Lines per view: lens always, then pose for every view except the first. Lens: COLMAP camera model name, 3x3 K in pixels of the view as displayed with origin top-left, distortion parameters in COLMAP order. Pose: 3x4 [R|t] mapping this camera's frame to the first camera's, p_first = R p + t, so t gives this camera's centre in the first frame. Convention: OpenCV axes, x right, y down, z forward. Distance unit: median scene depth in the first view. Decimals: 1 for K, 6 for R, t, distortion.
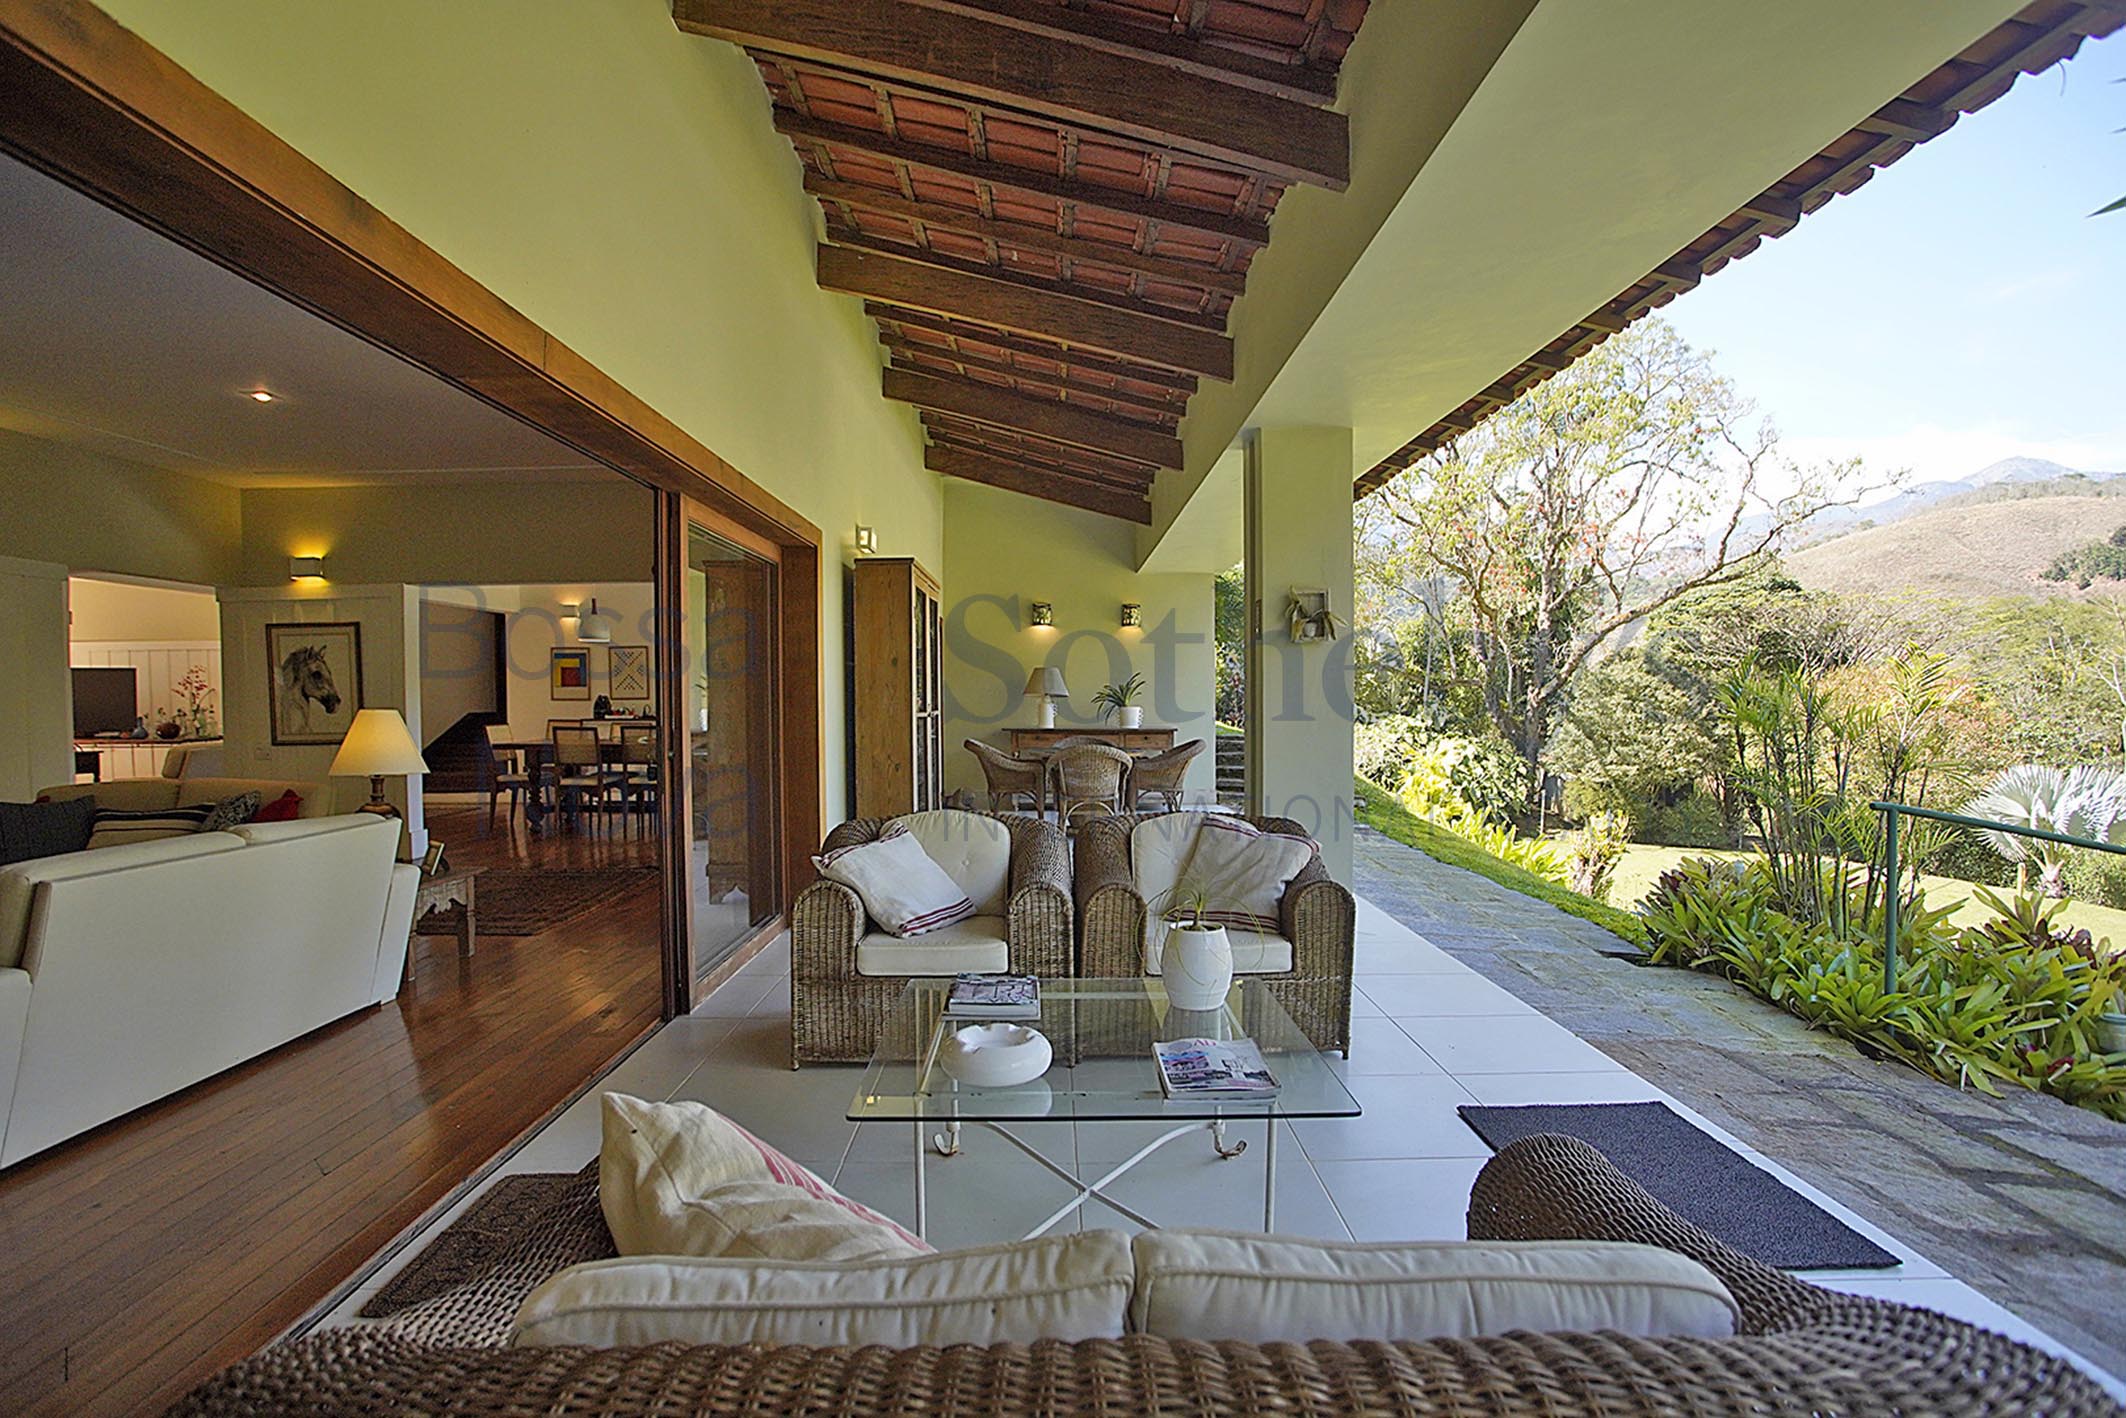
lens RADIAL K [[1052.5, 0, 1058.8], [0, 1052.5, 718.7], [0, 0, 1]] dist [-0.075434, 0.040336]
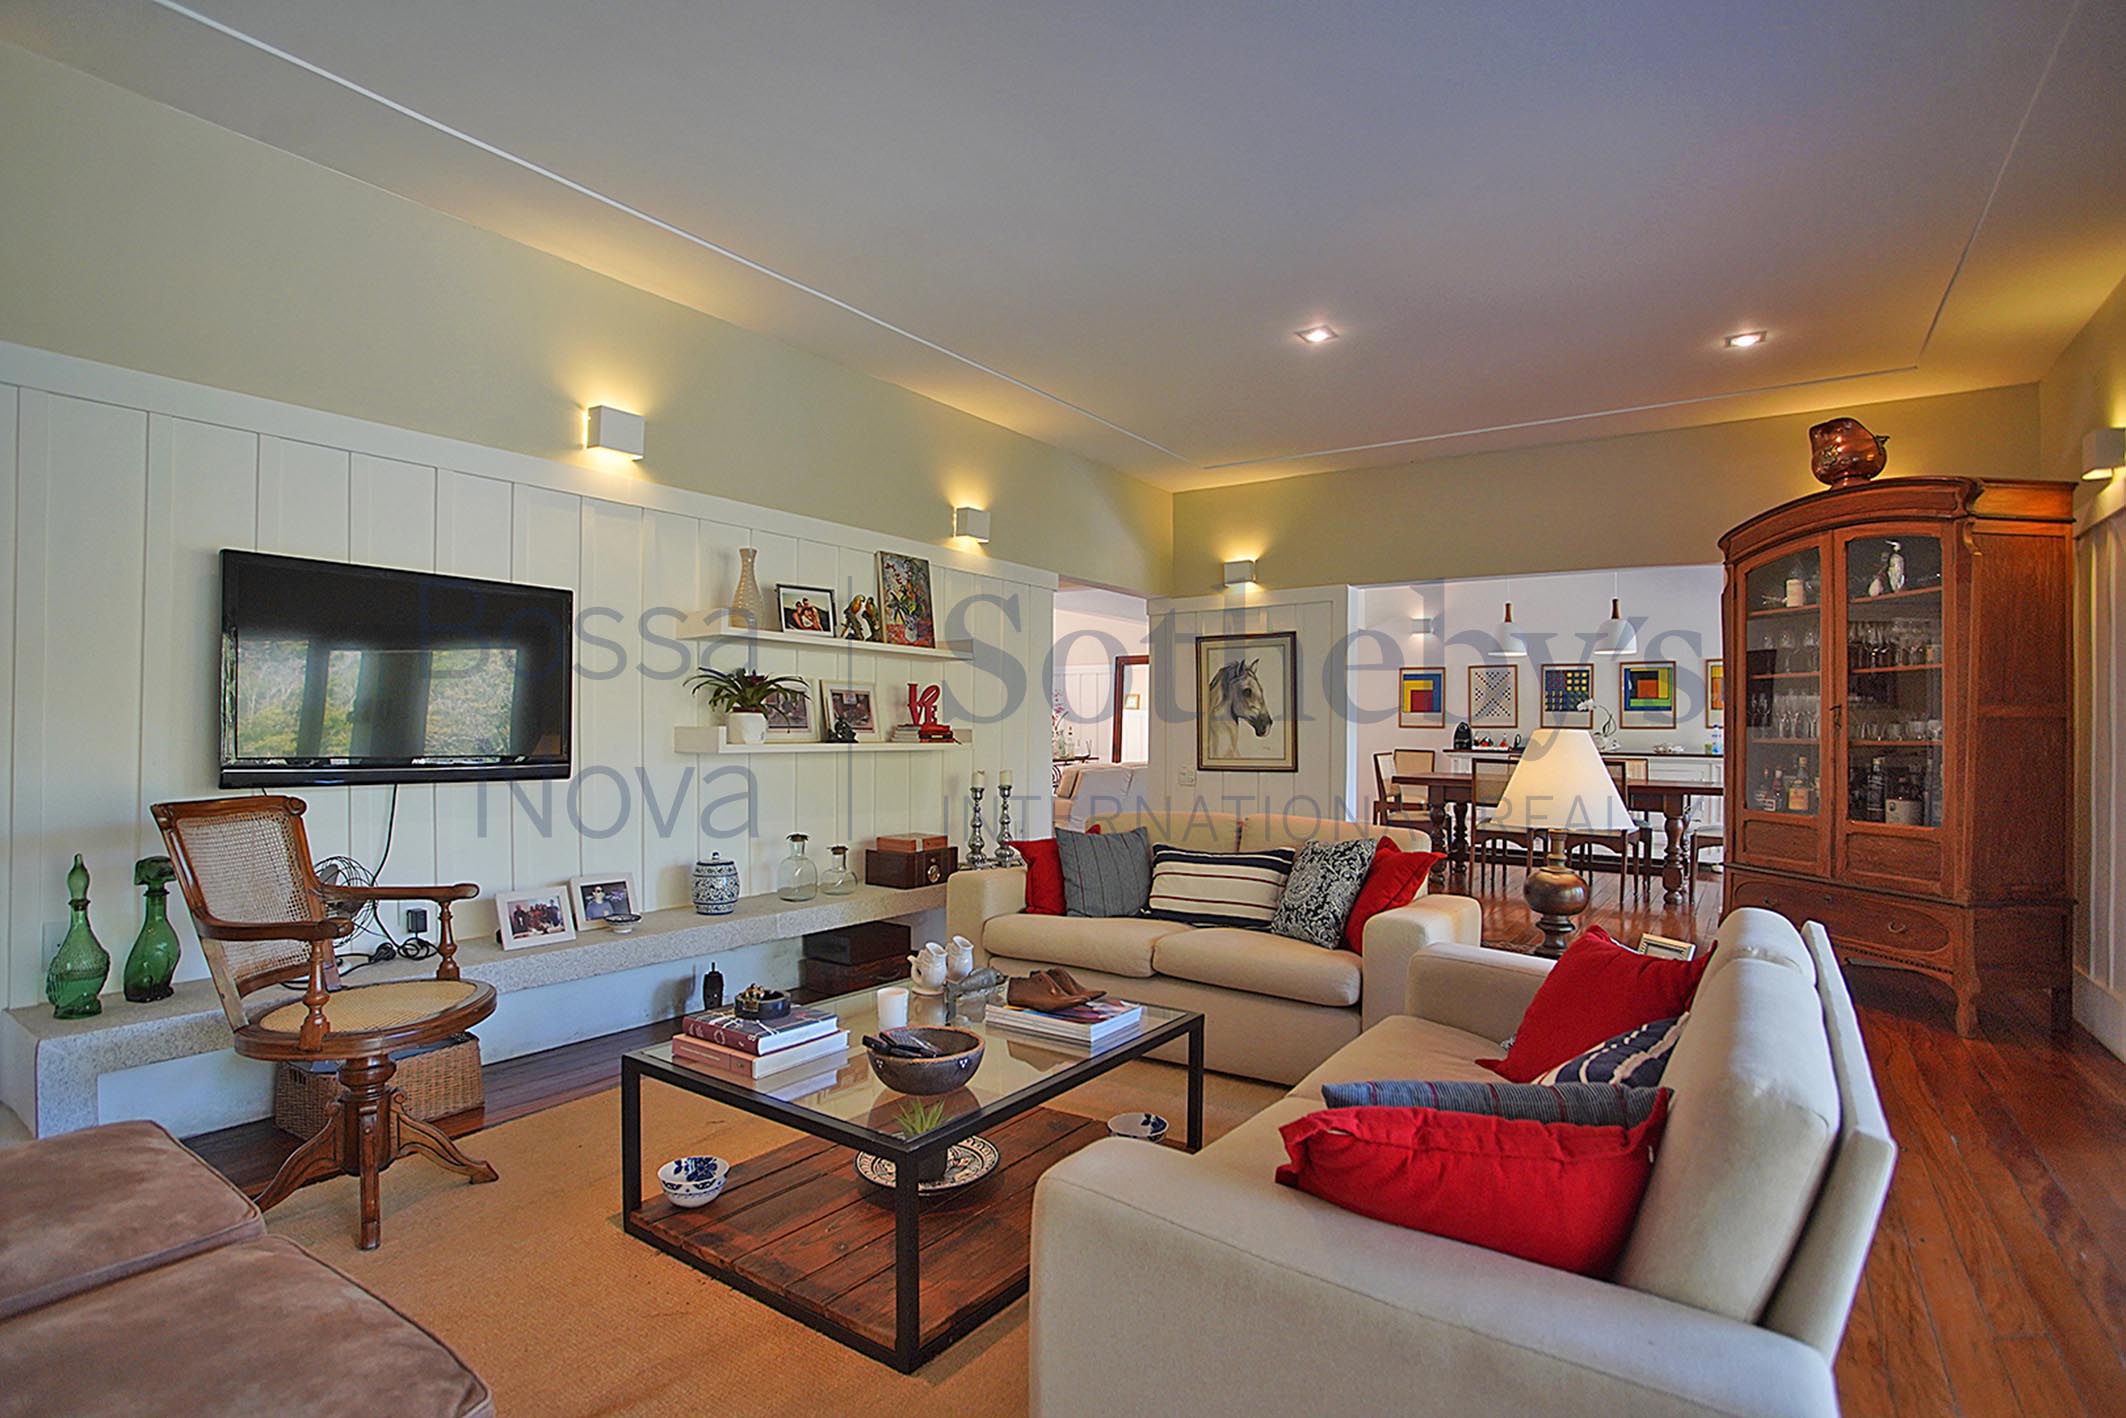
lens RADIAL K [[1052.5, 0, 1058.8], [0, 1052.5, 718.7], [0, 0, 1]] dist [-0.075434, 0.040336]
pose [[0.817056, 0.012528, -0.576423, -0.456300], [-0.030511, 0.999303, -0.021529, 0.006011], [0.575751, 0.035178, 0.816868, 0.223016]]
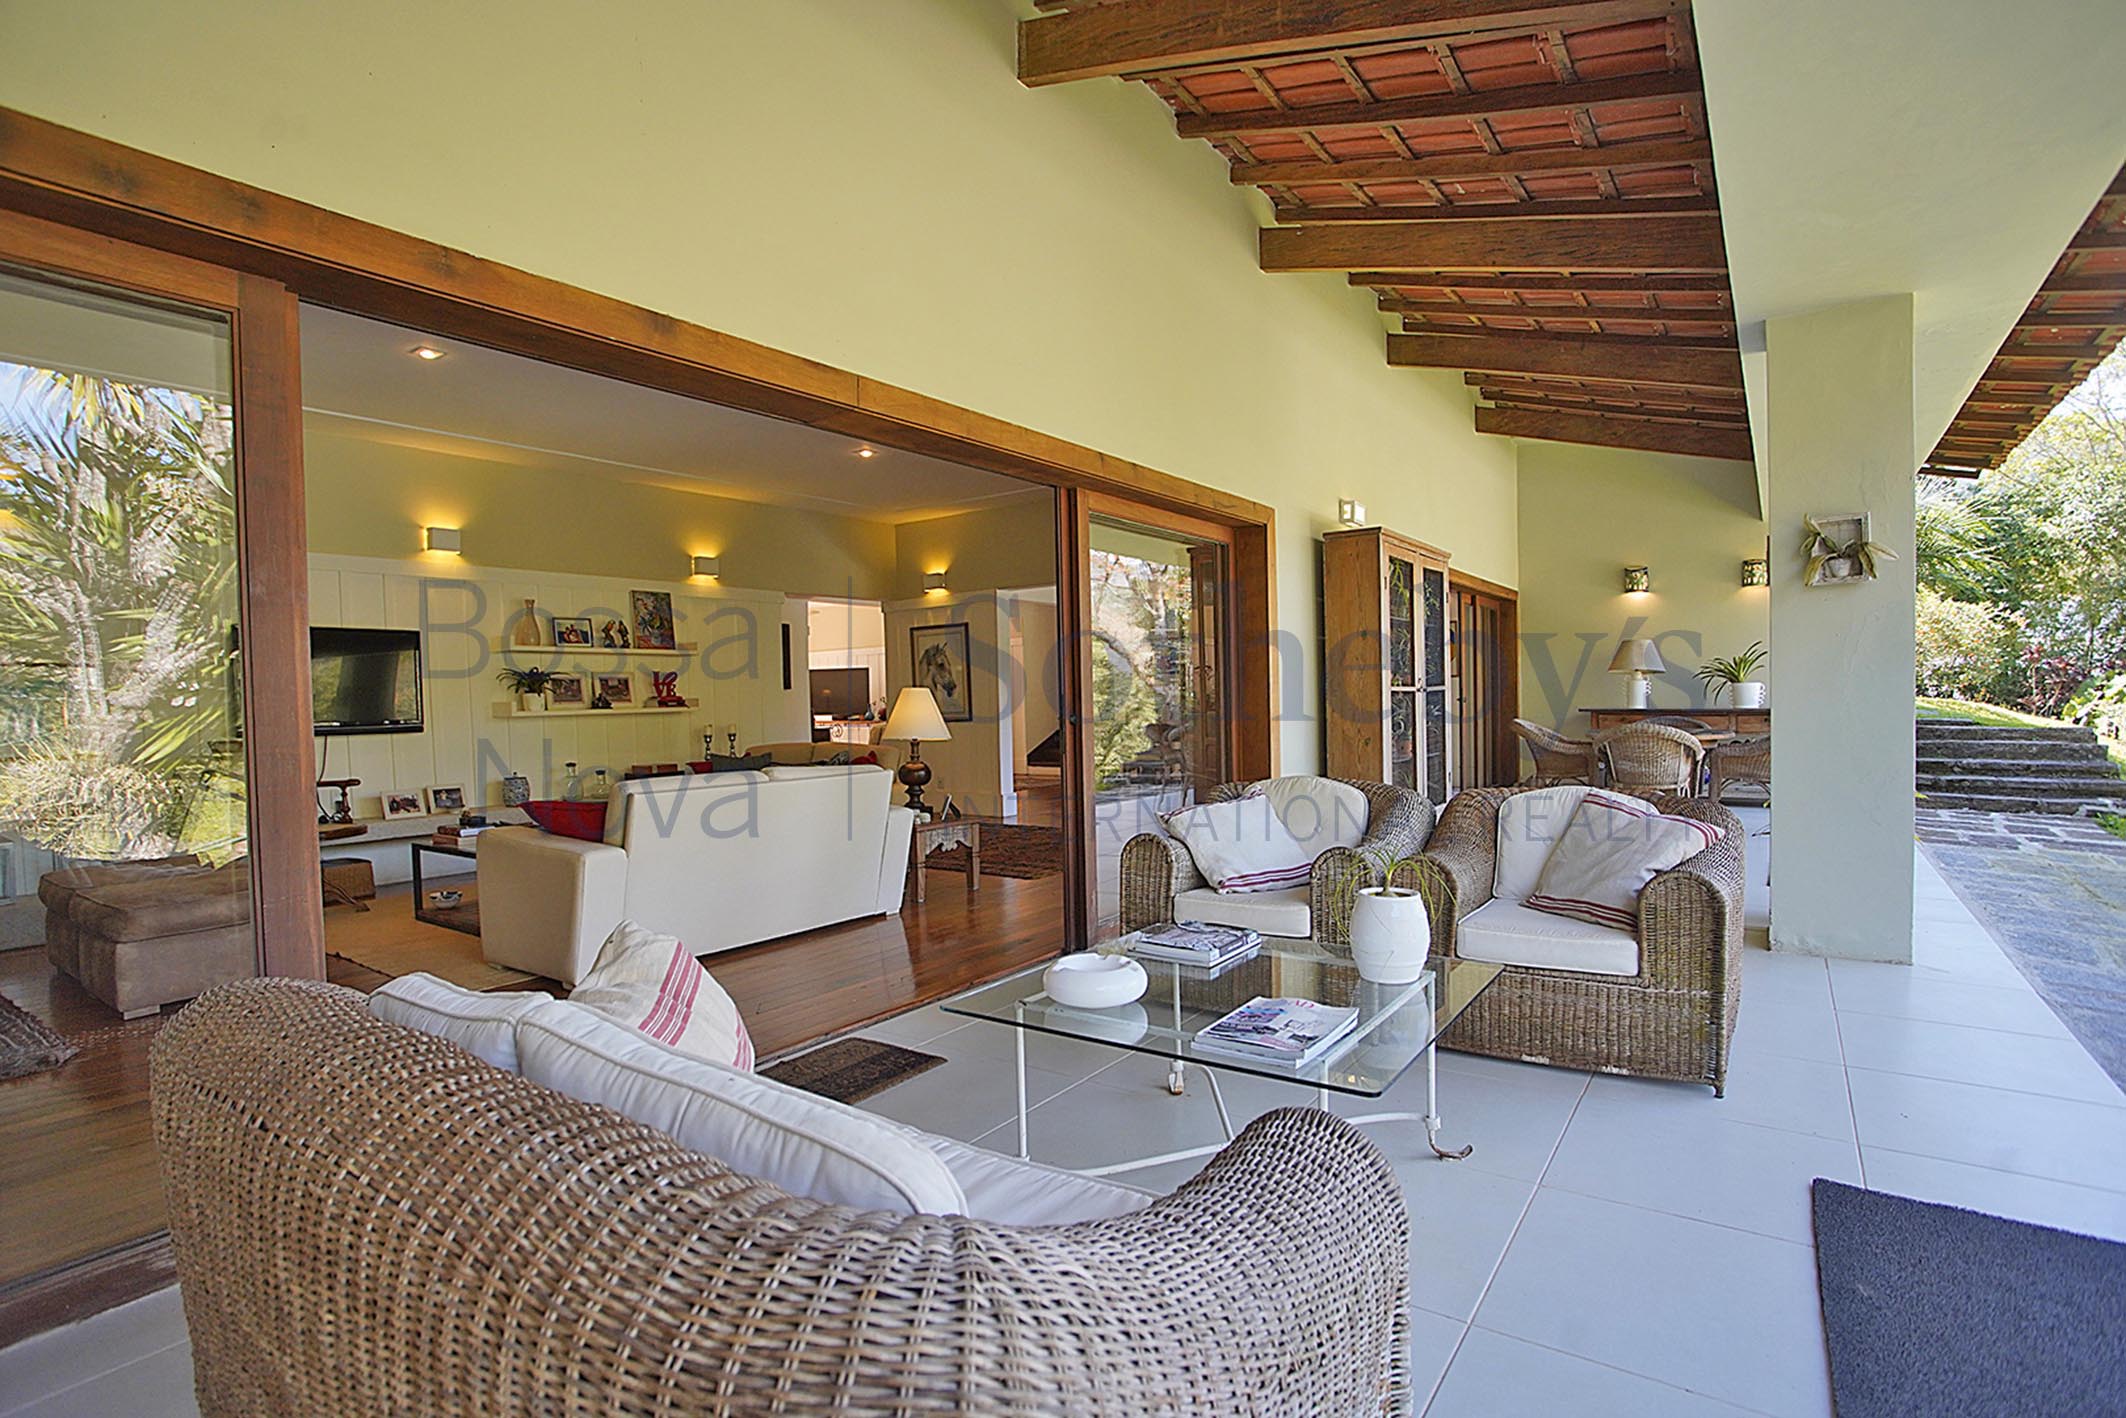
lens RADIAL K [[1052.5, 0, 1058.8], [0, 1052.5, 718.7], [0, 0, 1]] dist [-0.075434, 0.040336]
pose [[0.810620, -0.000066, -0.585573, 0.205436], [0.004861, 0.999966, 0.006617, 0.018617], [0.585553, -0.008210, 0.810593, 0.045100]]
